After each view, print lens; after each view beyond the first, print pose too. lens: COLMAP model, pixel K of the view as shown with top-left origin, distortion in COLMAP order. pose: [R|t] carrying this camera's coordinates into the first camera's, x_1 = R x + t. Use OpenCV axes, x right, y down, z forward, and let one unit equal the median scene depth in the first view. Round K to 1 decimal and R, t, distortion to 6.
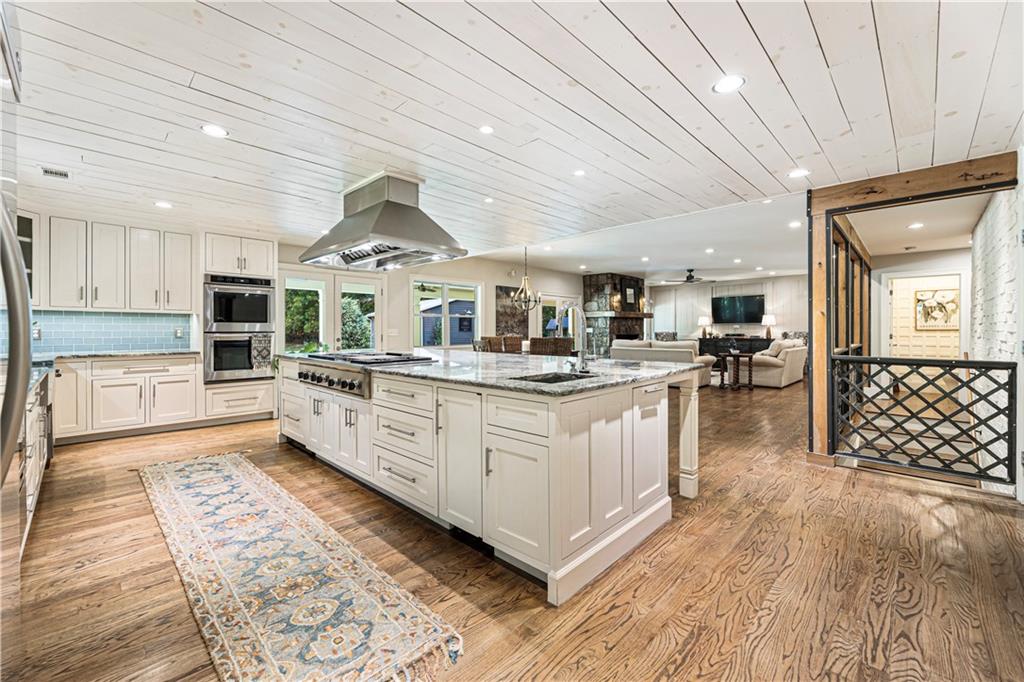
lens RADIAL K [[420.5, 0, 508.9], [0, 420.5, 334.4], [0, 0, 1]] dist [0.001265, 0.000383]
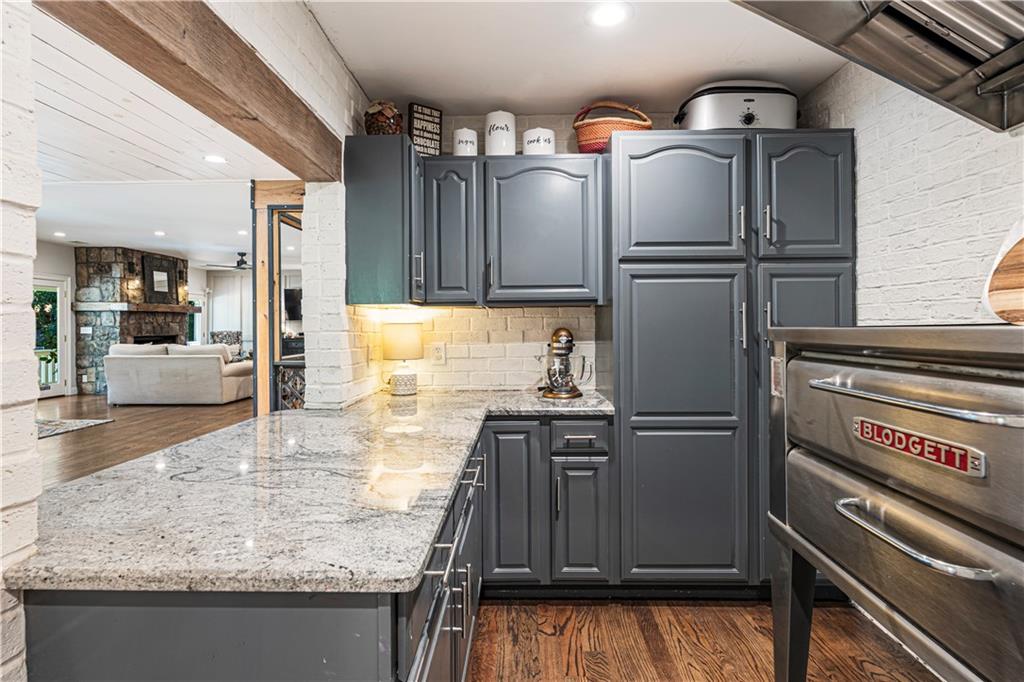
lens RADIAL K [[527.2, 0, 515.3], [0, 527.2, 319.7], [0, 0, 1]] dist [-0.000317, 0.000170]
pose [[0.730011, 0.004452, 0.683421, 0.117024], [0.009850, 0.999806, -0.017035, -0.005616], [-0.683365, 0.019168, 0.729825, -0.070402]]
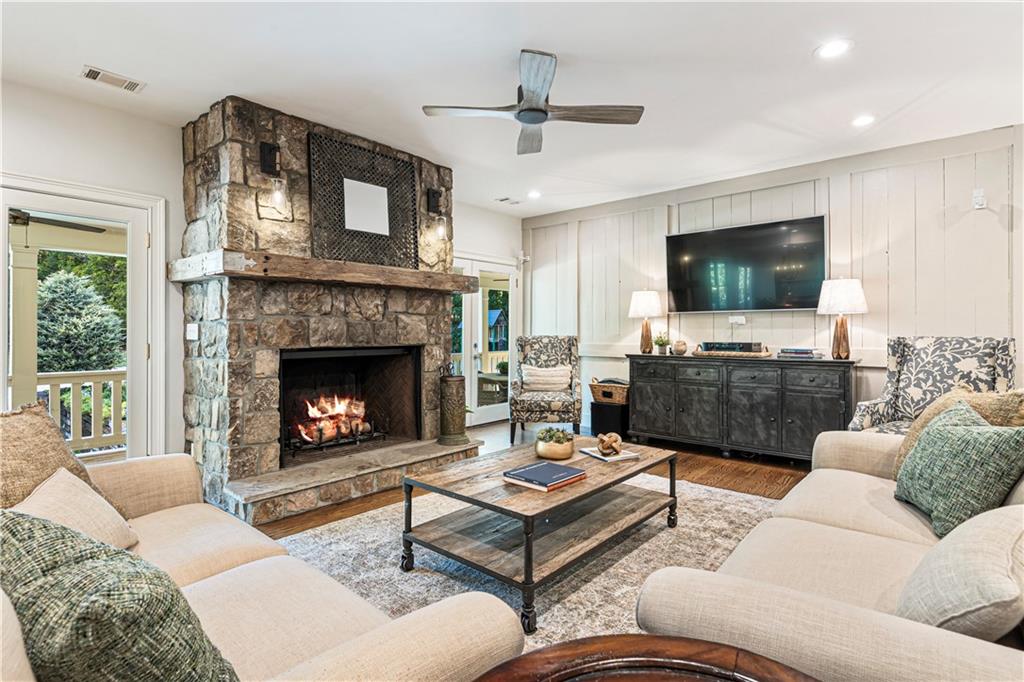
lens RADIAL K [[499.7, 0, 514.5], [0, 499.7, 334.4], [0, 0, 1]] dist [-0.003485, -0.000284]
pose [[0.998386, 0.000934, 0.056786, 0.372757], [-0.000760, 0.999995, -0.003082, -0.006599], [-0.056788, 0.003034, 0.998382, 0.671092]]
